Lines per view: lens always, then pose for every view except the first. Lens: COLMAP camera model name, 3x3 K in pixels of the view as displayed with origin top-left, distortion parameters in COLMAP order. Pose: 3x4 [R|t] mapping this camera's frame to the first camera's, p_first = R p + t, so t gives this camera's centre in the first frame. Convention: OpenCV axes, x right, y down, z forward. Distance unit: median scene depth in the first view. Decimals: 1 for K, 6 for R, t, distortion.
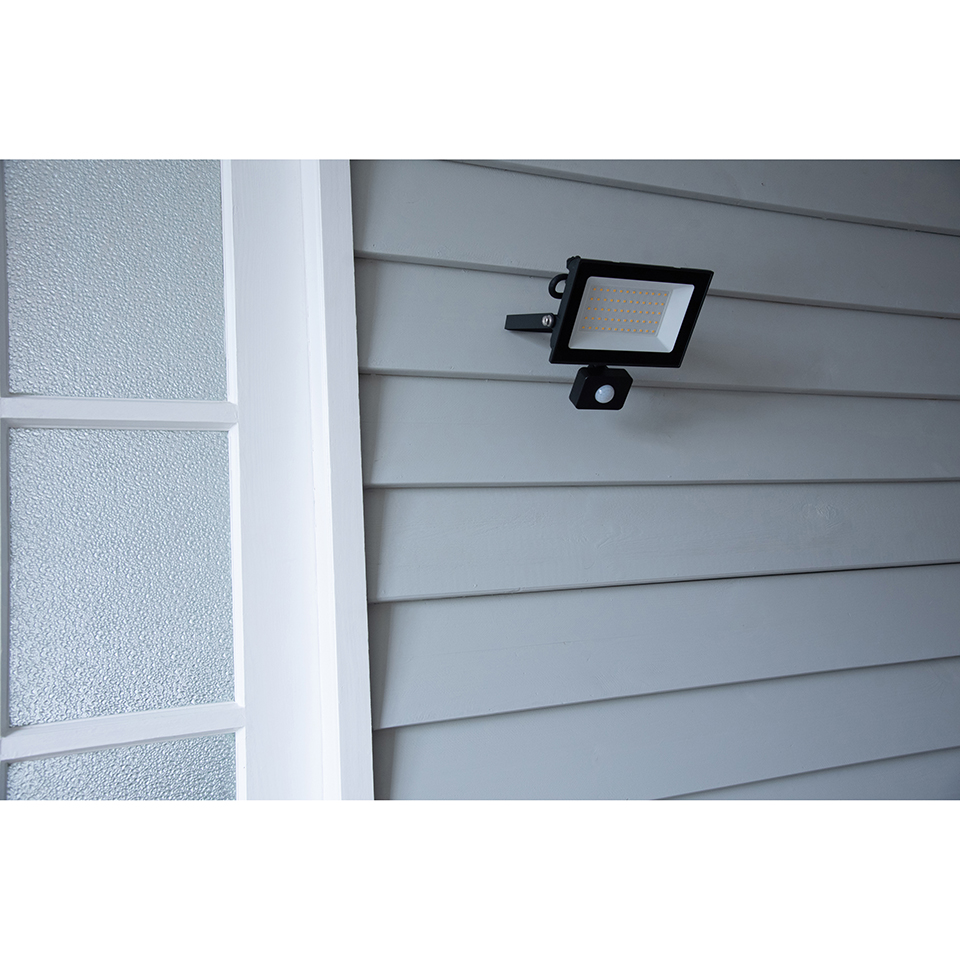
lens RADIAL K [[934.5, 0, 480.0], [0, 934.5, 480.0], [0, 0, 1]] dist [0.016084, 0.038521]
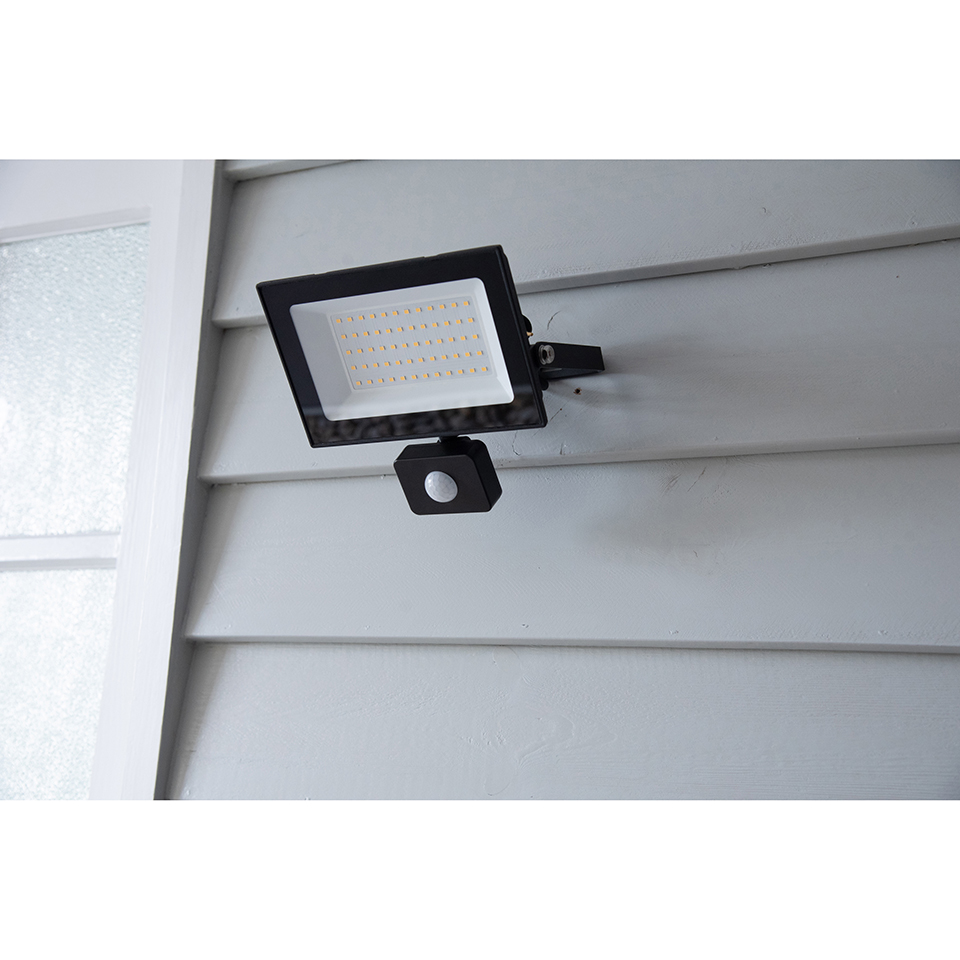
lens RADIAL K [[1332.0, 0, 480.0], [0, 1332.0, 480.0], [0, 0, 1]] dist [0.195595, 0.096466]
pose [[0.585070, -0.075992, -0.807414, 0.818634], [-0.010479, 0.994809, -0.101222, -0.012222], [0.810915, 0.067683, 0.581237, 0.536759]]
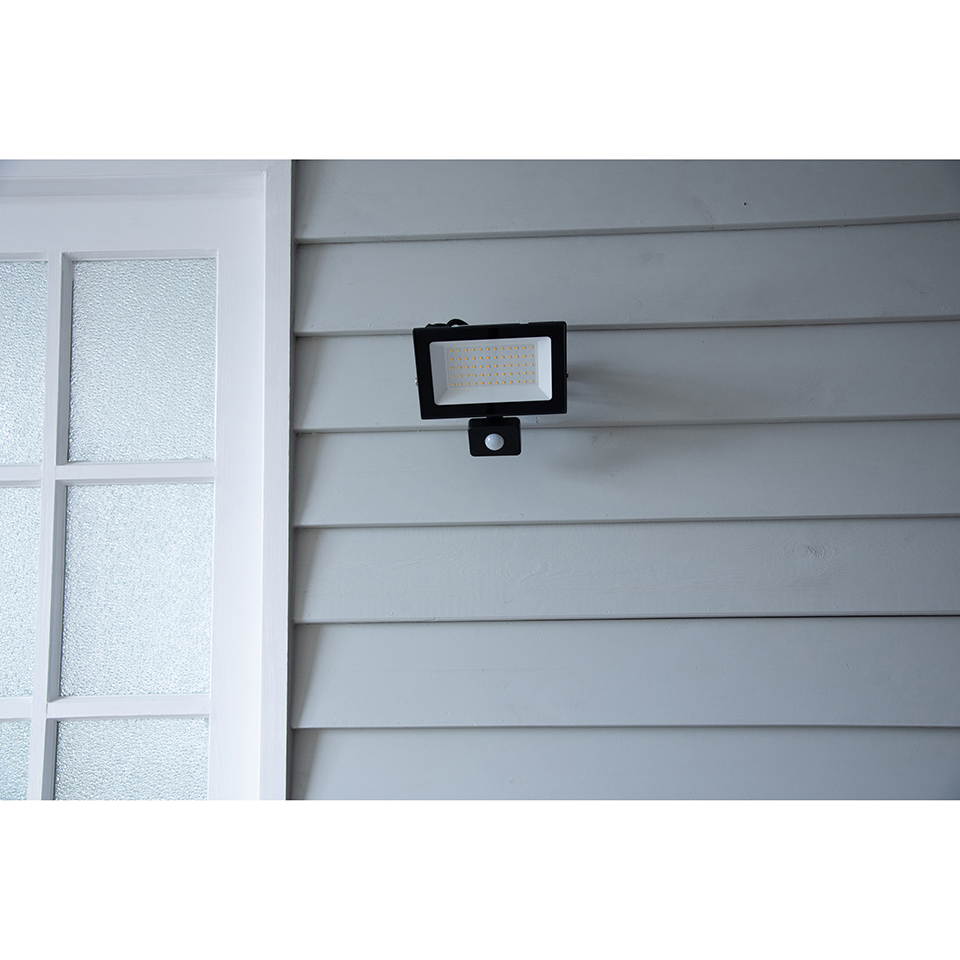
lens RADIAL K [[934.5, 0, 480.0], [0, 934.5, 480.0], [0, 0, 1]] dist [0.016084, 0.038521]
pose [[0.875699, -0.013093, -0.482681, 0.637940], [0.013043, 0.999909, -0.003461, -0.044582], [0.482682, -0.003265, 0.875790, 0.049096]]
